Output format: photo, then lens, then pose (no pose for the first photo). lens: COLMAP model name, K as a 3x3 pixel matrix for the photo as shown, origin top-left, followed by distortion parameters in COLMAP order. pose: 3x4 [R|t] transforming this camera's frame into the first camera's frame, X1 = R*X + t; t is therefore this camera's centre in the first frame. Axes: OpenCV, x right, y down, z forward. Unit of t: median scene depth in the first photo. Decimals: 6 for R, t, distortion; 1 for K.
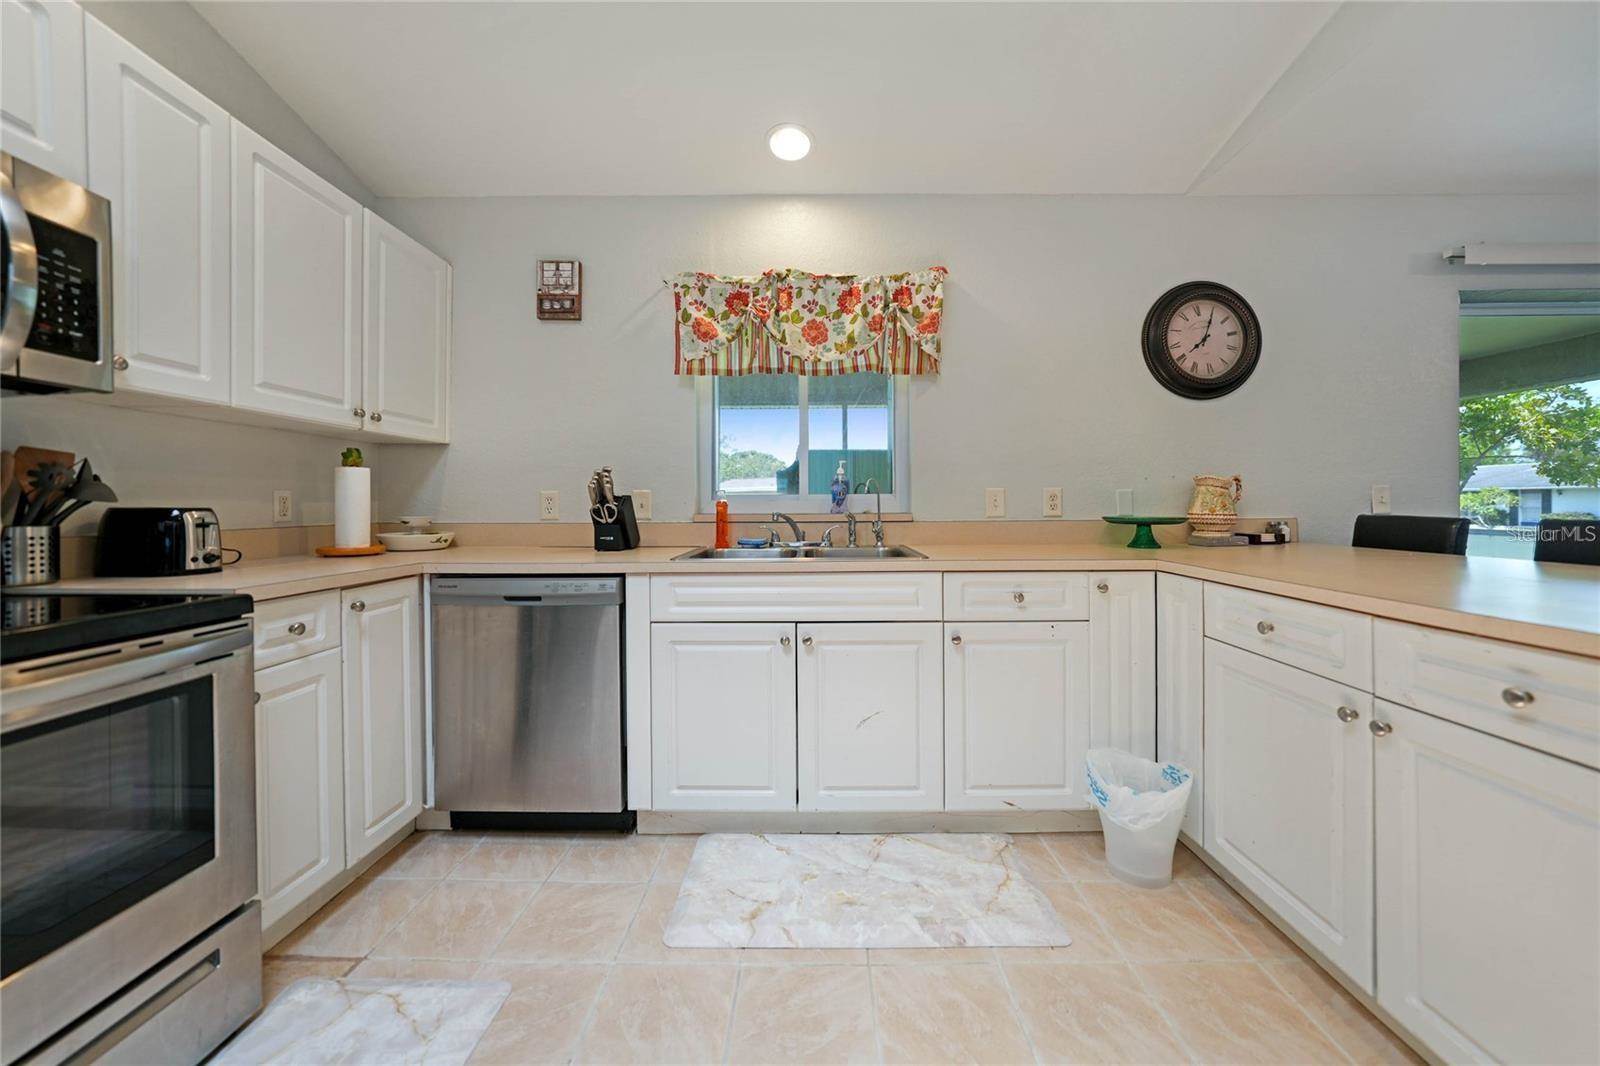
lens RADIAL K [[576.6, 0, 814.4], [0, 576.6, 506.5], [0, 0, 1]] dist [-0.021921, 0.002055]
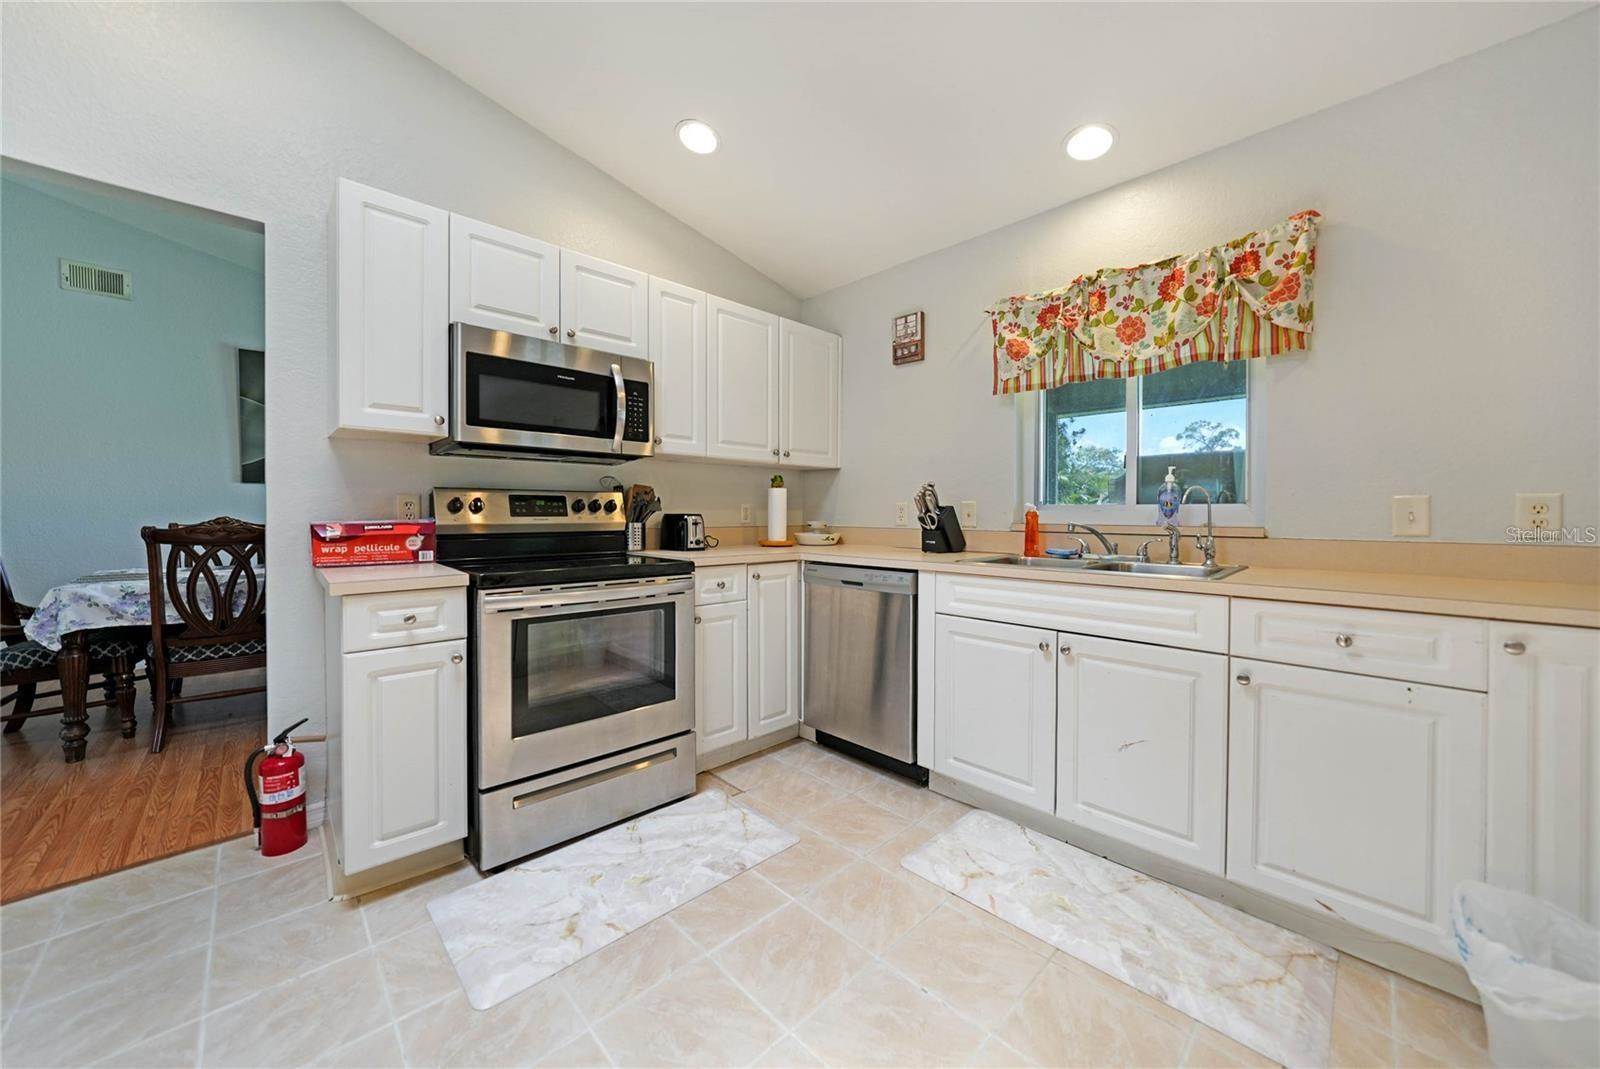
lens RADIAL K [[572.9, 0, 796.4], [0, 572.9, 521.9], [0, 0, 1]] dist [-0.022915, 0.001509]
pose [[0.698589, 0.017407, -0.715311, 0.312588], [-0.010333, 0.999845, 0.014239, -0.000697], [0.715448, -0.002556, 0.698661, -0.027292]]
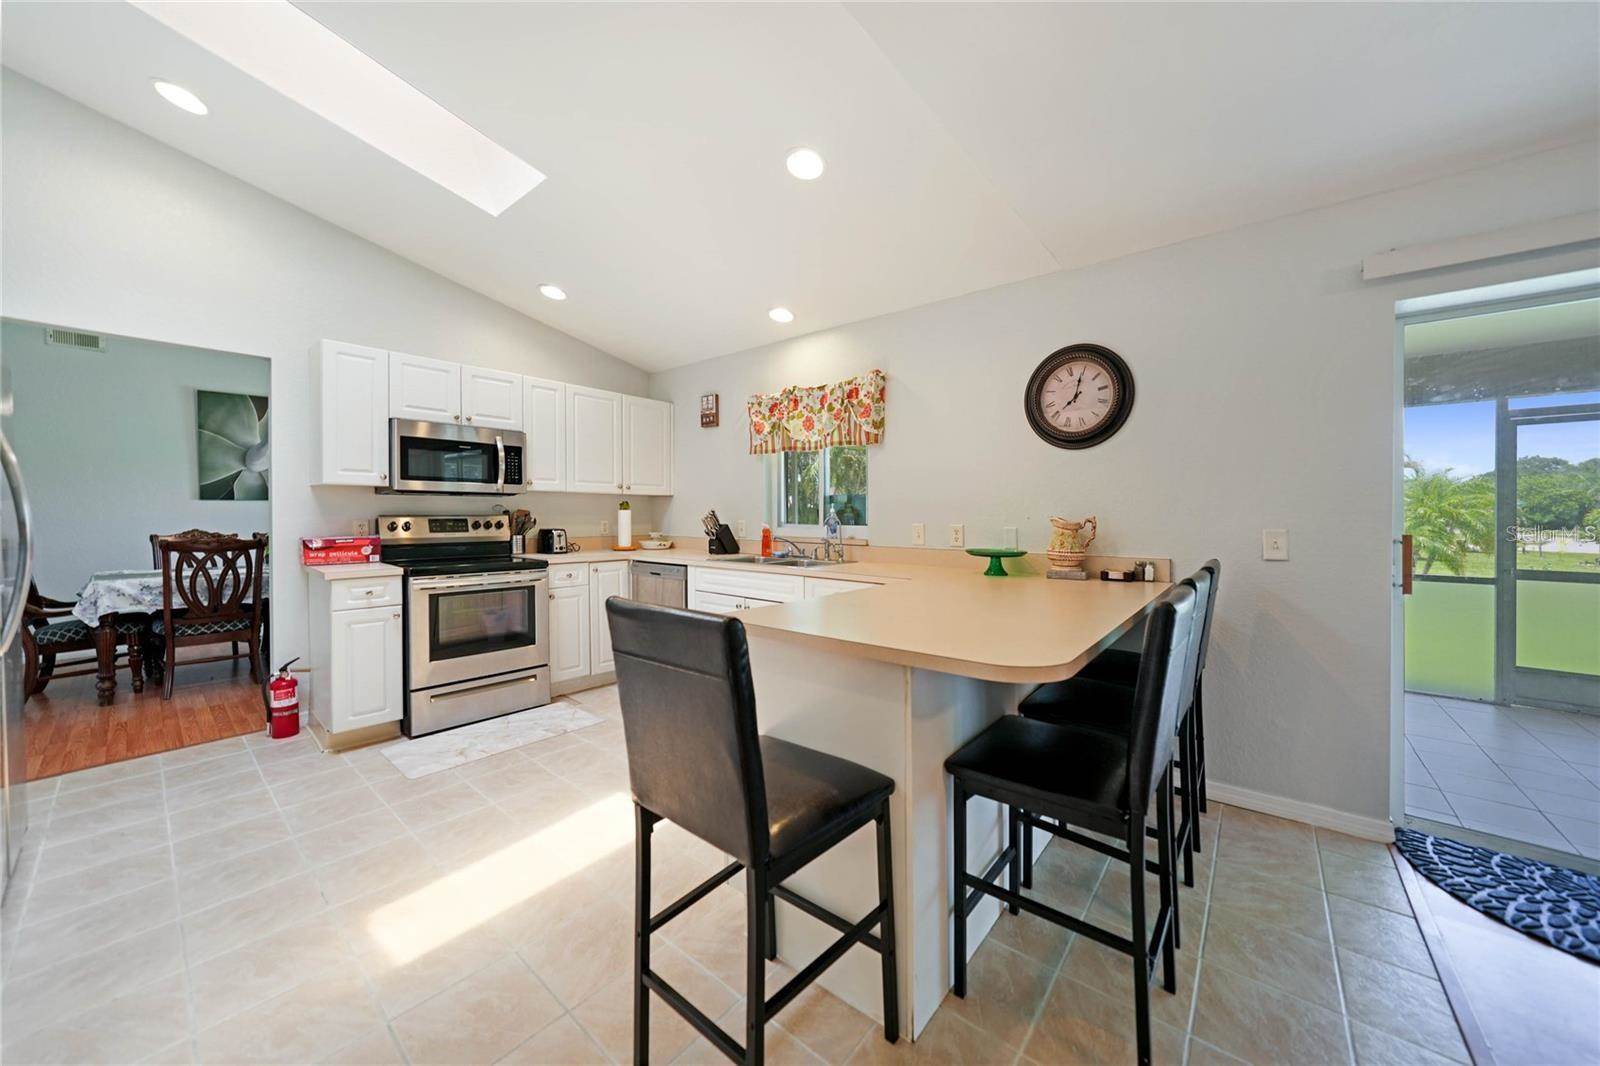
lens RADIAL K [[557.2, 0, 784.0], [0, 557.2, 527.1], [0, 0, 1]] dist [-0.019555, 0.000152]
pose [[0.763325, 0.021070, -0.645671, 1.041979], [-0.010720, 0.999743, 0.019951, -0.052219], [0.645926, -0.008308, 0.763355, -0.238815]]
